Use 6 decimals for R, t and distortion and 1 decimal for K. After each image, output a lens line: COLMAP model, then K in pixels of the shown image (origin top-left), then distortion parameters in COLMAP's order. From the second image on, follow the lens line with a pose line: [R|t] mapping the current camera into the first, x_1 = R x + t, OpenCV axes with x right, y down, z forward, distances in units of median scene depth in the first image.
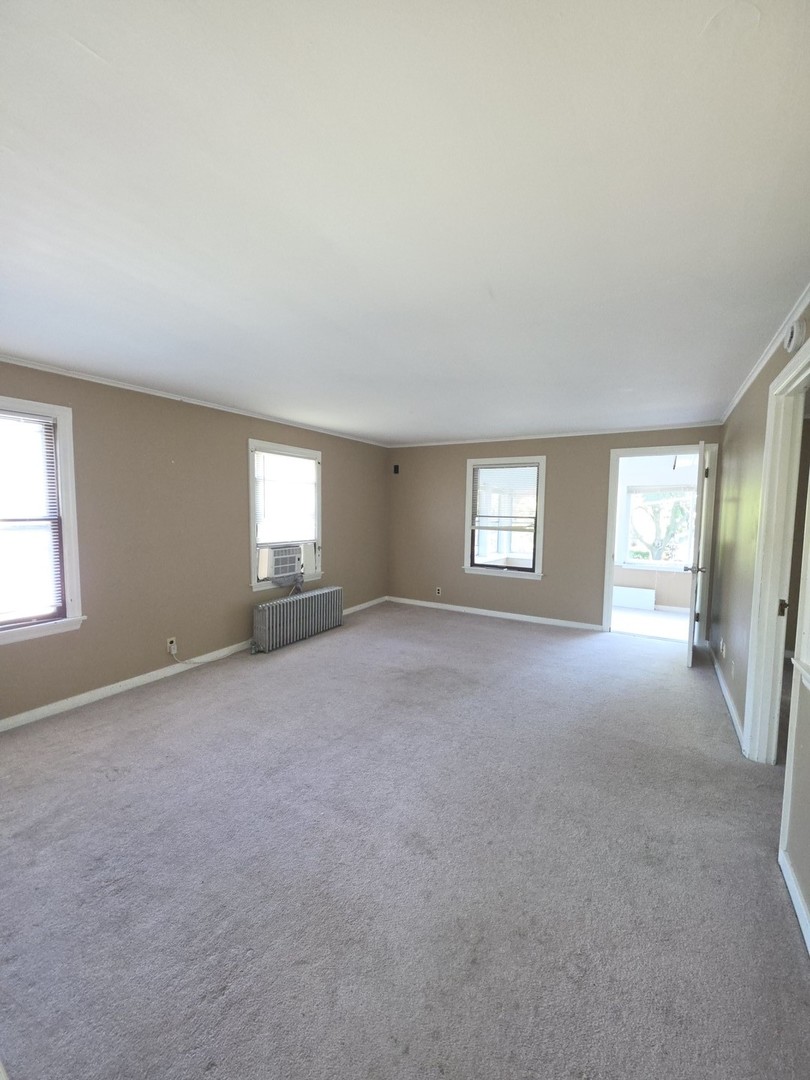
lens RADIAL K [[431.9, 0, 410.5], [0, 431.9, 544.5], [0, 0, 1]] dist [0.021223, -0.012060]
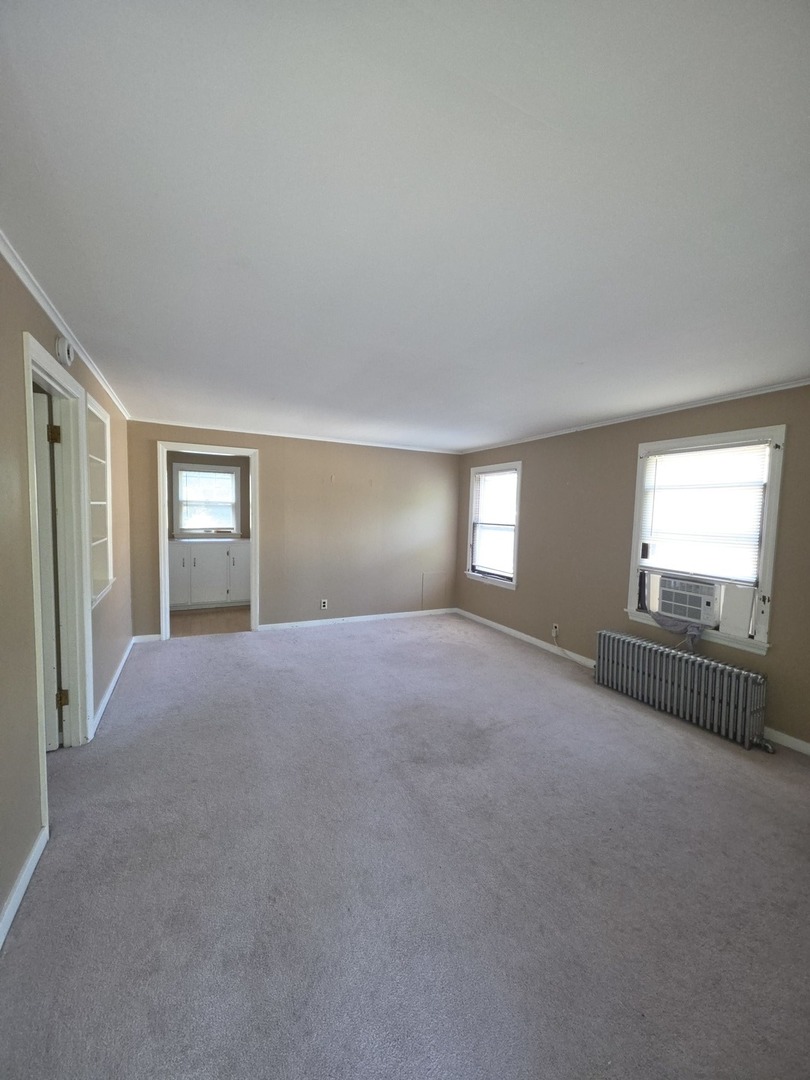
lens RADIAL K [[431.9, 0, 410.5], [0, 431.9, 544.5], [0, 0, 1]] dist [0.021223, -0.012060]
pose [[-0.548103, 0.036234, -0.835625, 0.902211], [-0.106264, 0.987949, 0.112539, -0.135682], [0.829633, 0.150480, -0.537648, 1.622920]]
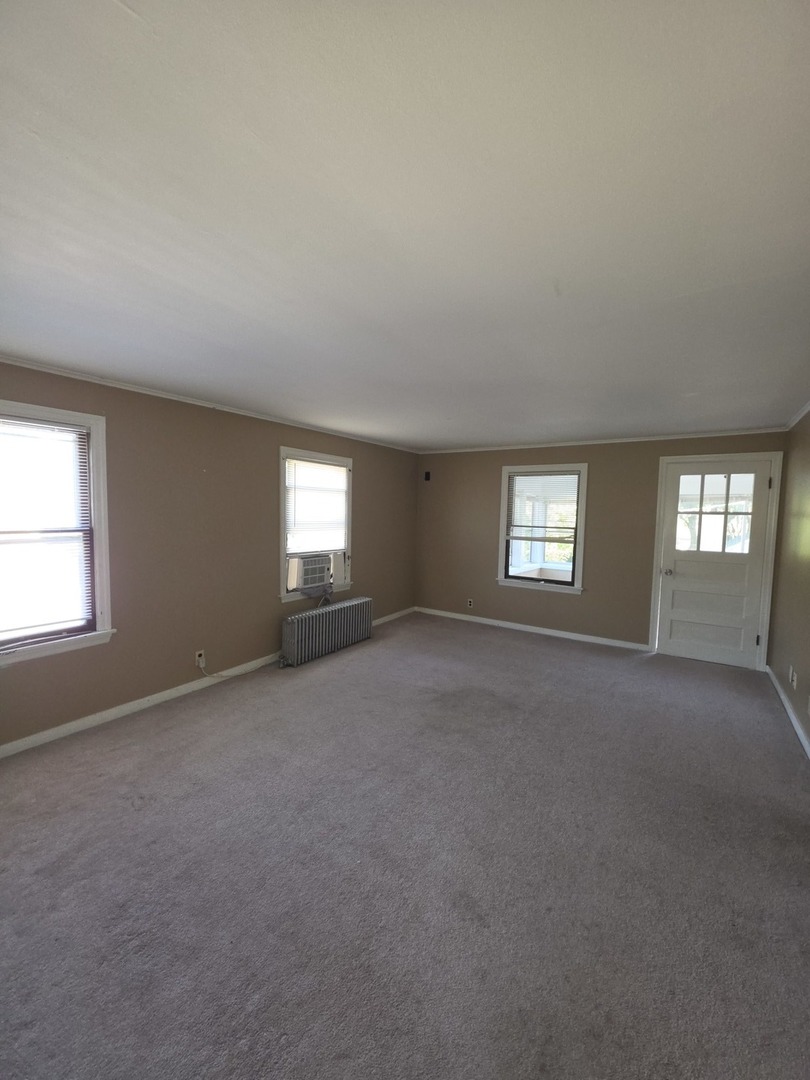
lens RADIAL K [[431.9, 0, 410.5], [0, 431.9, 544.5], [0, 0, 1]] dist [0.021223, -0.012060]
pose [[0.998586, 0.012081, -0.051776, -0.039680], [-0.012406, 0.999905, -0.005966, -0.030351], [0.051699, 0.006600, 0.998641, 0.063159]]
